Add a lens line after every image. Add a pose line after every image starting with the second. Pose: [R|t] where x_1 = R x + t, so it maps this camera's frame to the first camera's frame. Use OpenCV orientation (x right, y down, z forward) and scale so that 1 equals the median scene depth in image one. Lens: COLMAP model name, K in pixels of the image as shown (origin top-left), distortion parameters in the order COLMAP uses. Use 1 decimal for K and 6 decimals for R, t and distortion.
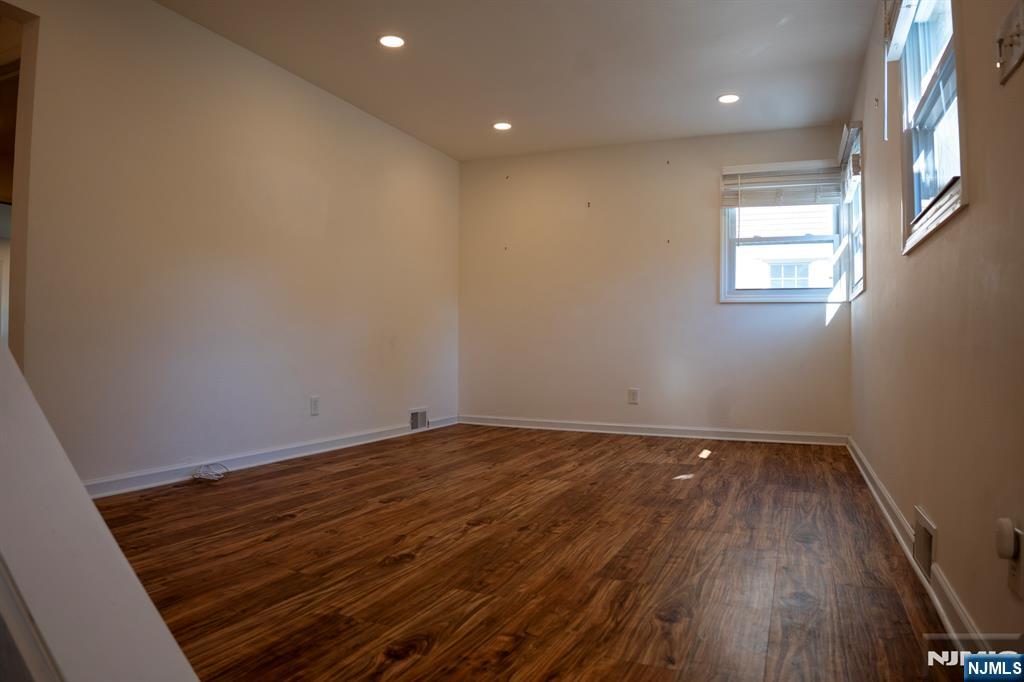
lens RADIAL K [[669.4, 0, 505.5], [0, 669.4, 343.5], [0, 0, 1]] dist [-0.128569, 0.034992]
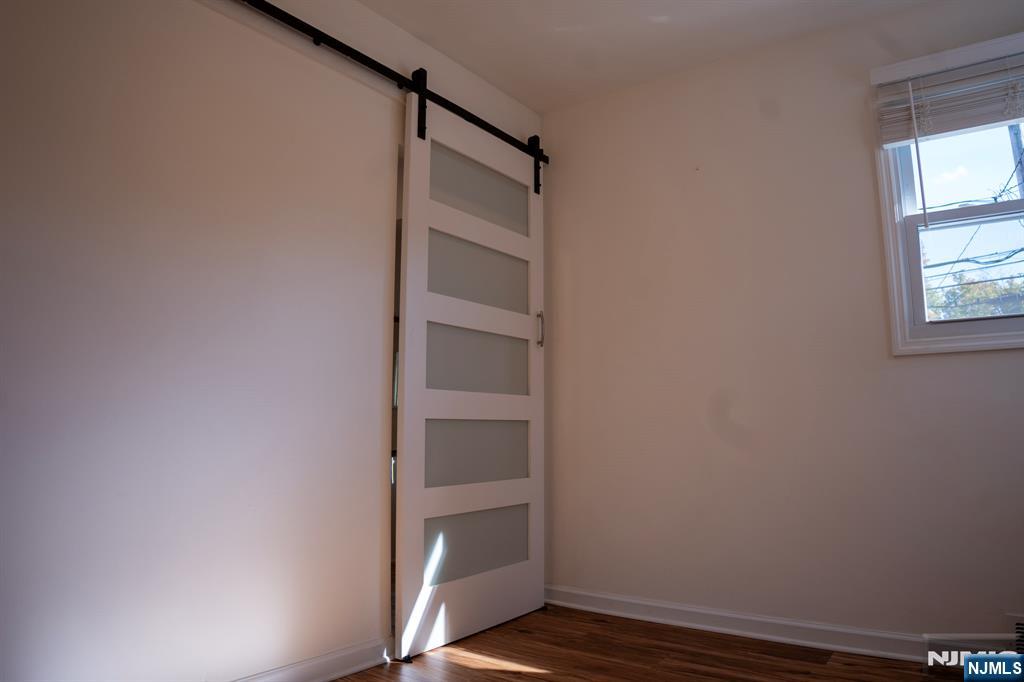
lens RADIAL K [[669.4, 0, 505.5], [0, 669.4, 343.5], [0, 0, 1]] dist [-0.128569, 0.034992]
pose [[0.974931, -0.039064, -0.219050, 0.231373], [0.011821, 0.992171, -0.124327, -0.033406], [0.222191, 0.118621, 0.967760, 0.720459]]
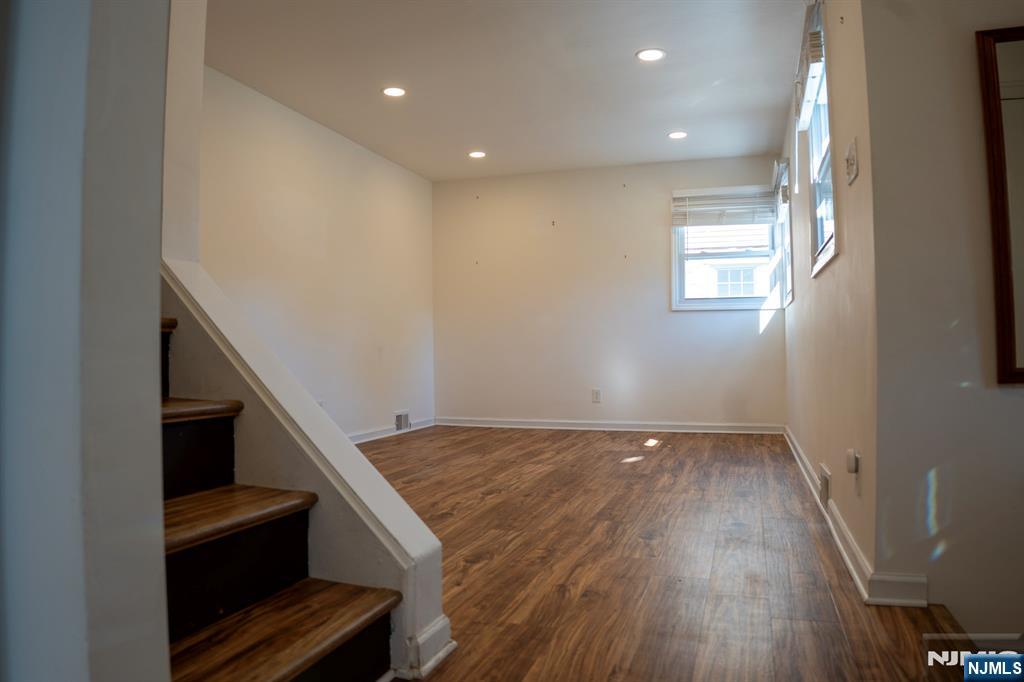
lens RADIAL K [[708.2, 0, 512.0], [0, 708.2, 341.0], [0, 0, 1]] dist [-0.110142, 0.000458]
pose [[0.995372, -0.016409, 0.094690, -0.083829], [0.017527, 0.999786, -0.010987, -0.001781], [-0.094490, 0.012595, 0.995446, -0.232076]]
